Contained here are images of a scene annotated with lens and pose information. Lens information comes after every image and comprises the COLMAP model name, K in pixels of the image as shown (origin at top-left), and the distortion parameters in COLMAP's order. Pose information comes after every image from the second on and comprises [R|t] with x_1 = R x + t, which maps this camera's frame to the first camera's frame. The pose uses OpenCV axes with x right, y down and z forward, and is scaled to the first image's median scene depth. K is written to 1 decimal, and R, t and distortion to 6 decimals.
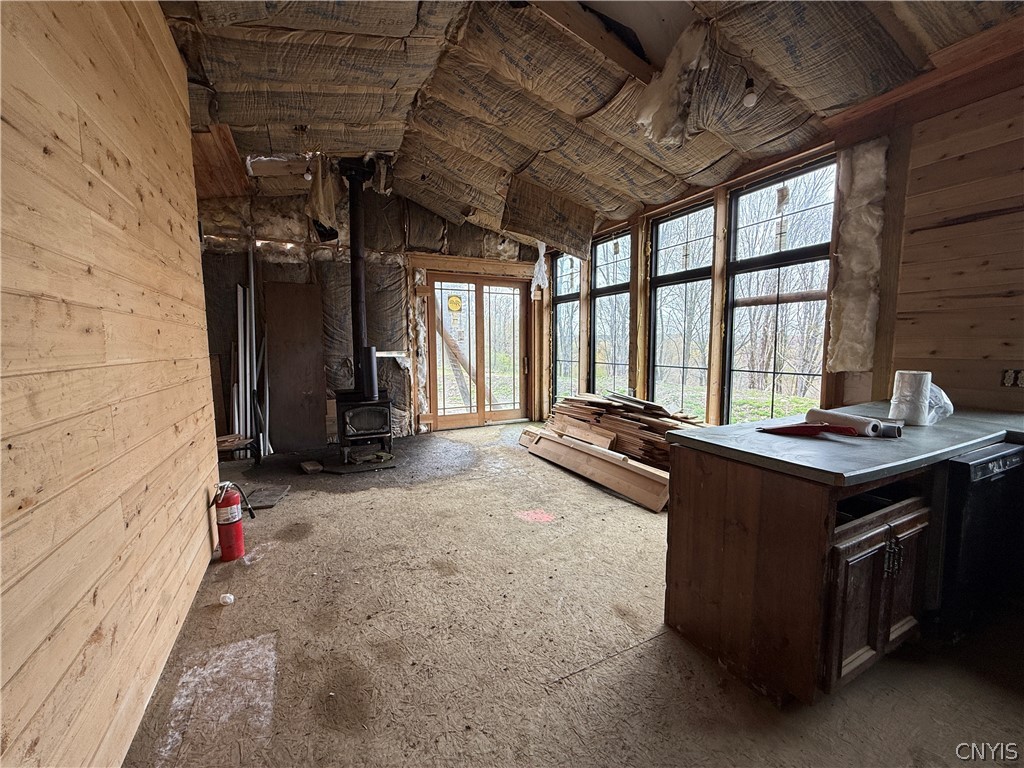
lens RADIAL K [[410.1, 0, 514.2], [0, 410.1, 382.6], [0, 0, 1]] dist [-0.001799, 0.000738]
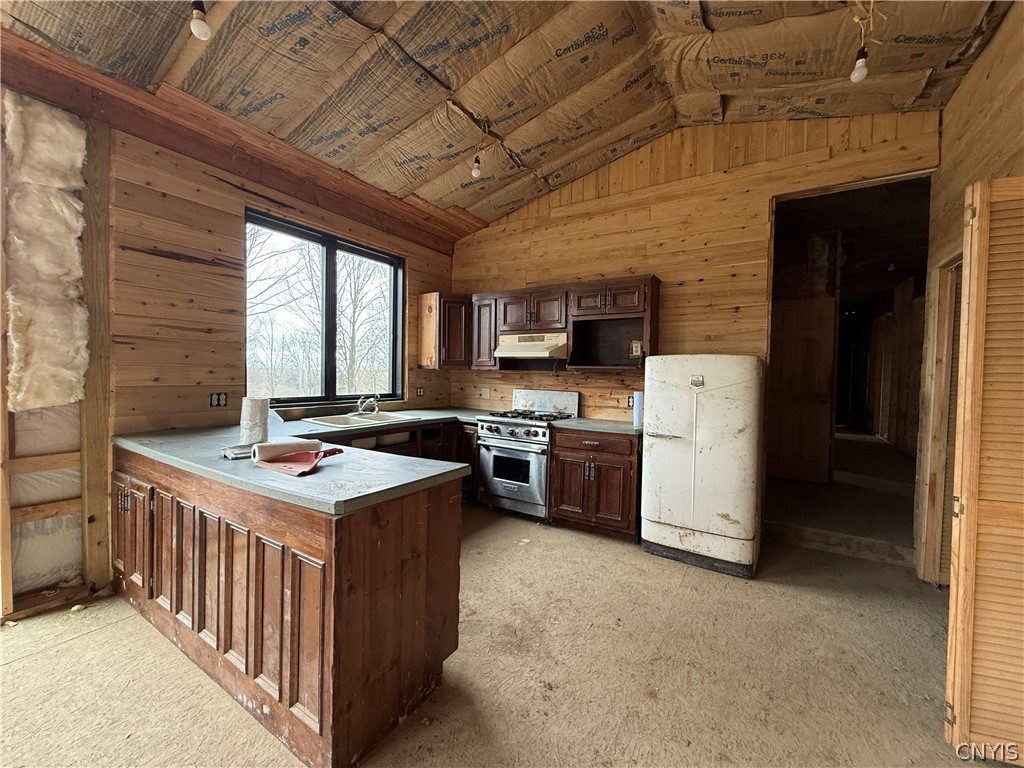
lens RADIAL K [[410.1, 0, 512.9], [0, 410.1, 380.7], [0, 0, 1]] dist [-0.001799, 0.000738]
pose [[-0.514312, -0.023779, 0.857274, -0.245570], [0.062554, 0.995913, 0.065153, -0.075864], [-0.855319, 0.087135, -0.510722, 0.712077]]
